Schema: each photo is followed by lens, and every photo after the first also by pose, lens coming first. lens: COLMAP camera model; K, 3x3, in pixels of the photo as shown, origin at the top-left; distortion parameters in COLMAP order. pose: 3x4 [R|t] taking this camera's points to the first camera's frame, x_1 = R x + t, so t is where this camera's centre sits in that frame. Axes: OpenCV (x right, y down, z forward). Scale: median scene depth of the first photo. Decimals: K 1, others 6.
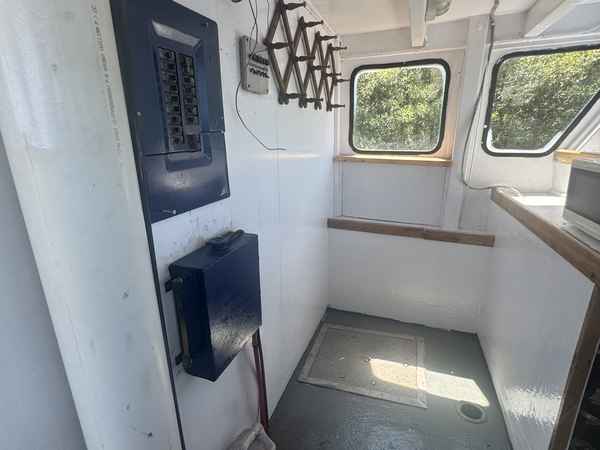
lens RADIAL K [[319.6, 0, 299.0], [0, 319.6, 223.5], [0, 0, 1]] dist [-0.003525, -0.001081]
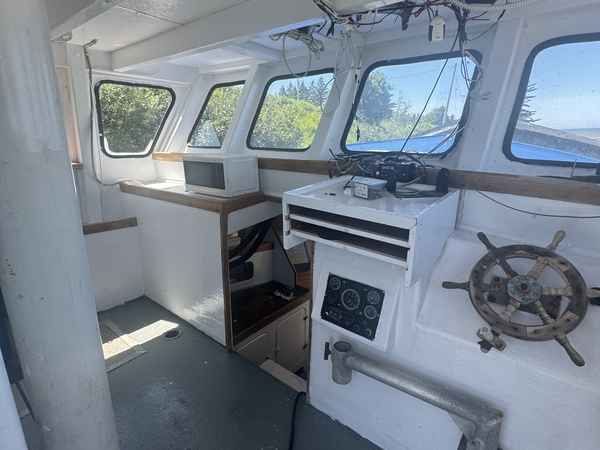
lens RADIAL K [[319.6, 0, 299.3], [0, 319.6, 223.9], [0, 0, 1]] dist [-0.003525, -0.001081]
pose [[0.342853, -0.225087, 0.912024, -0.381388], [0.243232, 0.959031, 0.145252, 0.039362], [-0.907353, 0.172033, 0.383555, -0.126957]]
